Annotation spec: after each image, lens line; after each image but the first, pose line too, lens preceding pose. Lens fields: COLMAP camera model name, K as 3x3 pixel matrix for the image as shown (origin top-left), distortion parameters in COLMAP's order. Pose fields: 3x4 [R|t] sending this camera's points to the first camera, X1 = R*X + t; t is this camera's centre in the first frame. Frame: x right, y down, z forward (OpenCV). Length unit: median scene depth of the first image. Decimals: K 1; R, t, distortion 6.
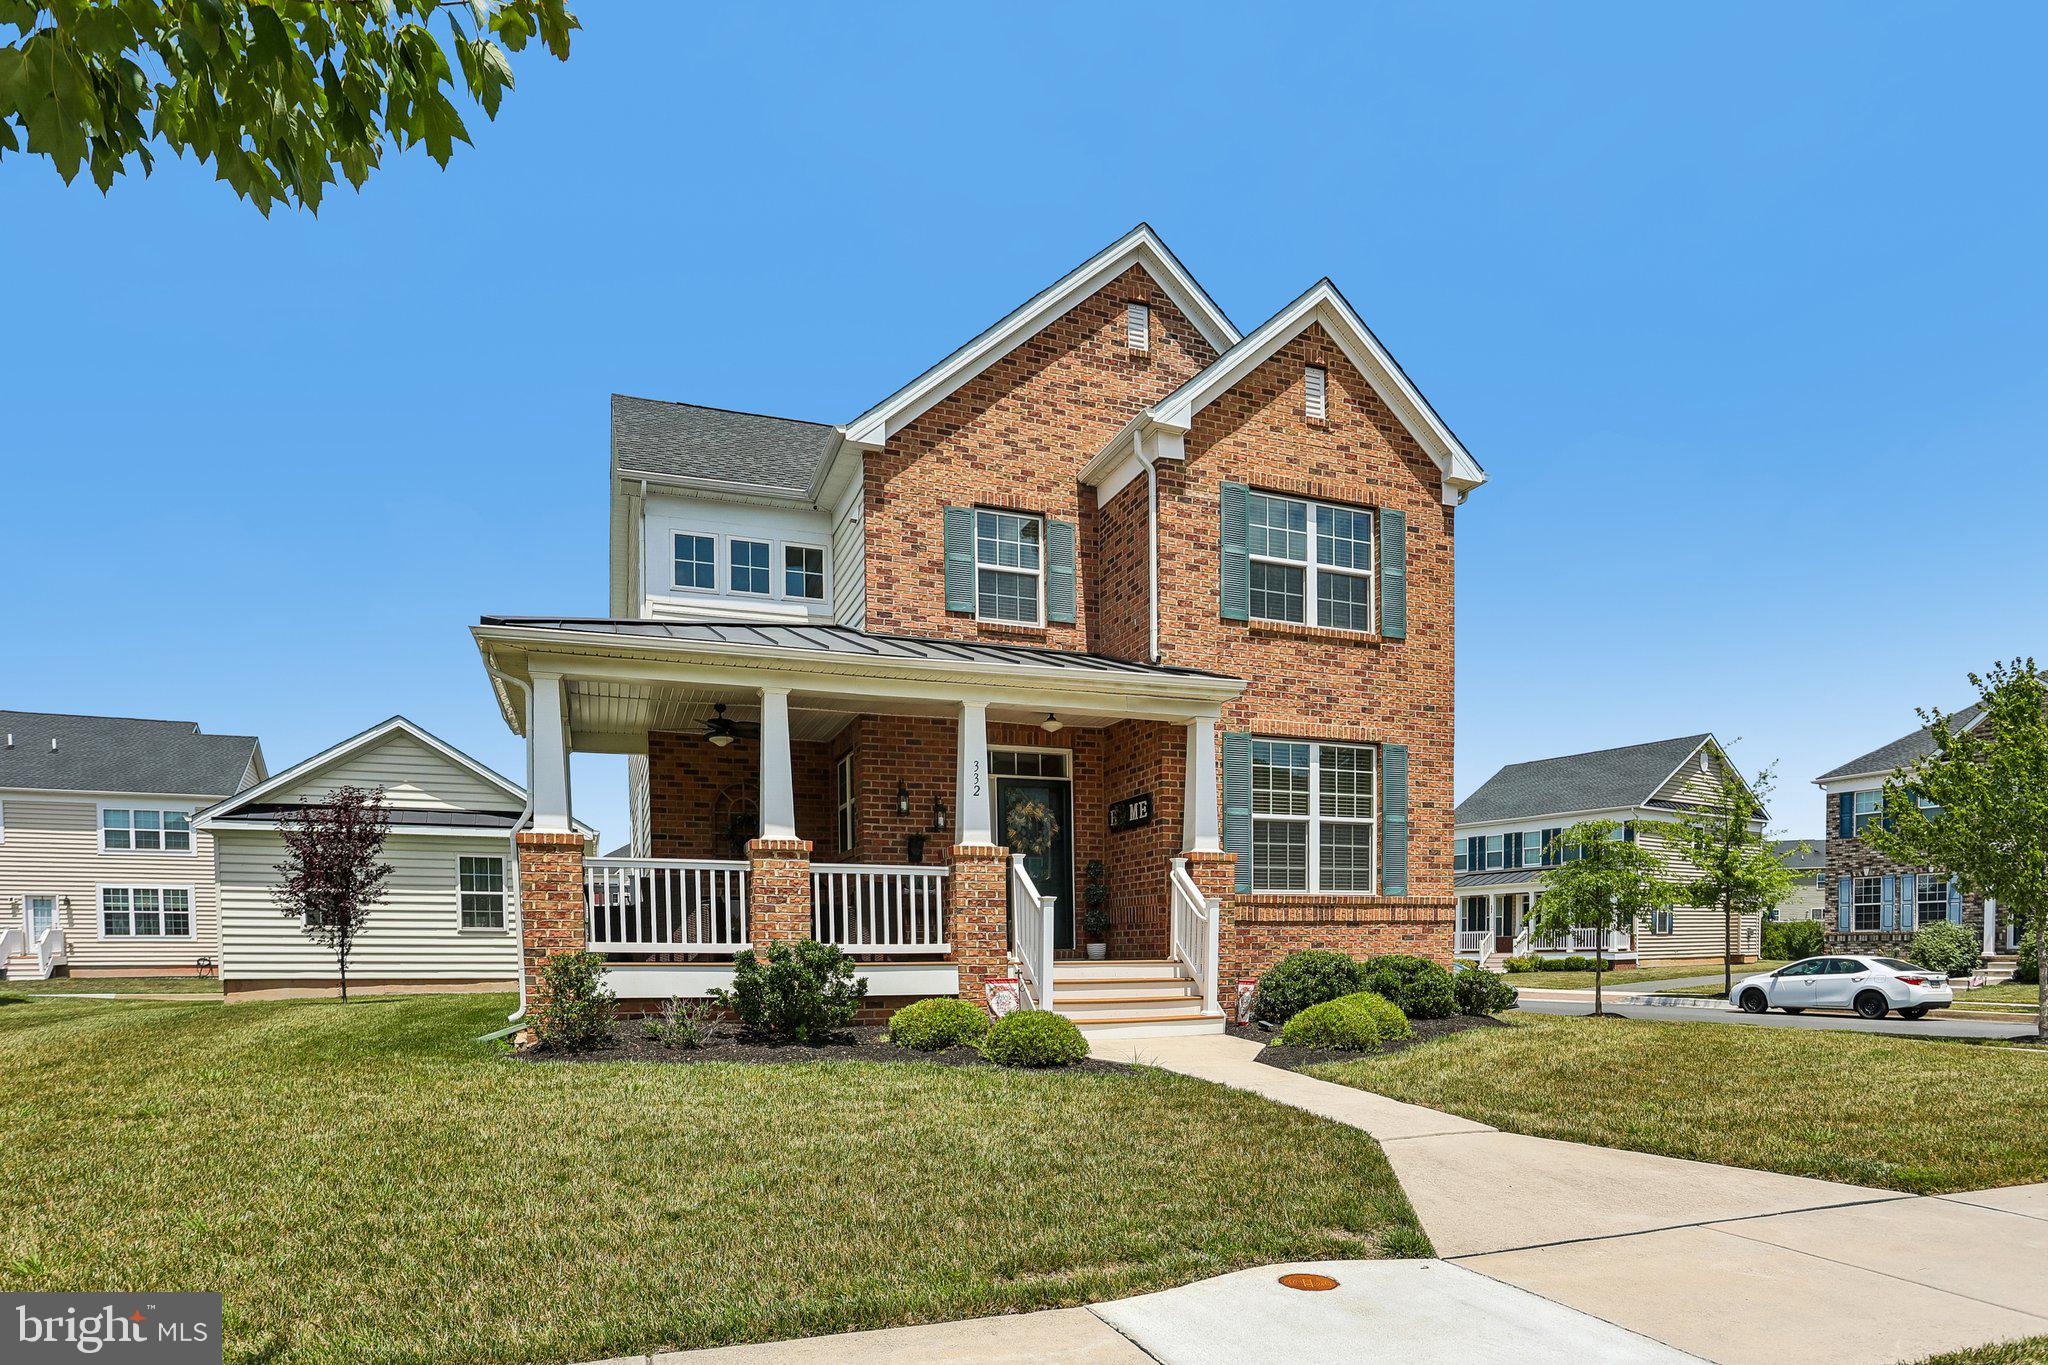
lens RADIAL K [[1041.4, 0, 986.8], [0, 1041.4, 969.8], [0, 0, 1]] dist [-0.048137, 0.011751]
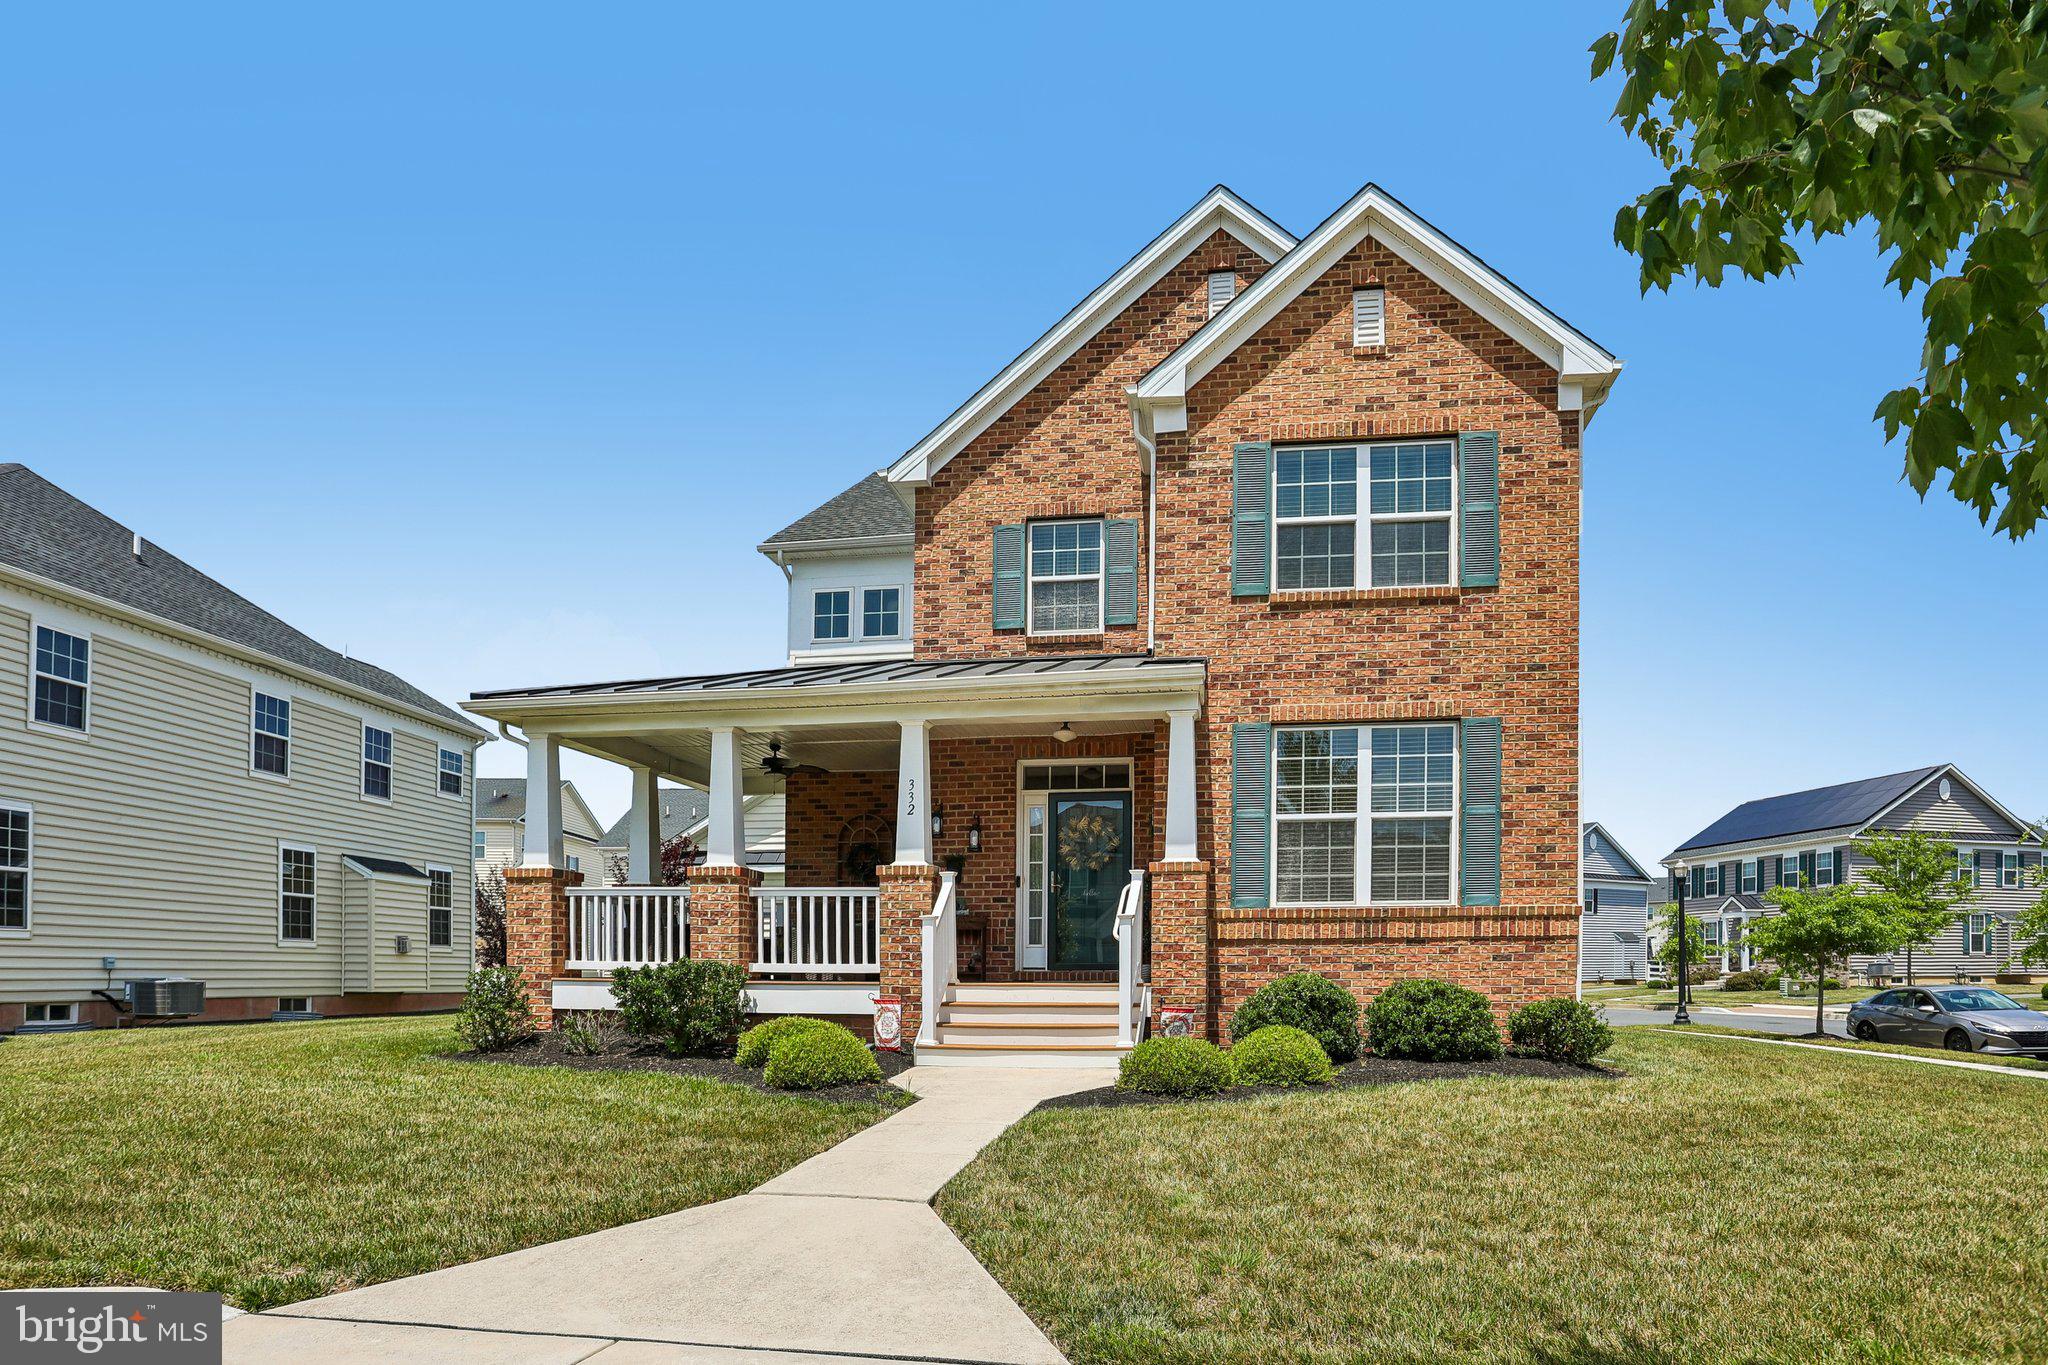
lens RADIAL K [[1041.4, 0, 1099.8], [0, 1041.4, 953.1], [0, 0, 1]] dist [-0.048137, 0.011751]
pose [[0.903494, -0.002535, -0.428593, 0.479637], [-0.014829, 0.999199, -0.037172, -0.001081], [0.428344, 0.039940, 0.902732, 0.157575]]
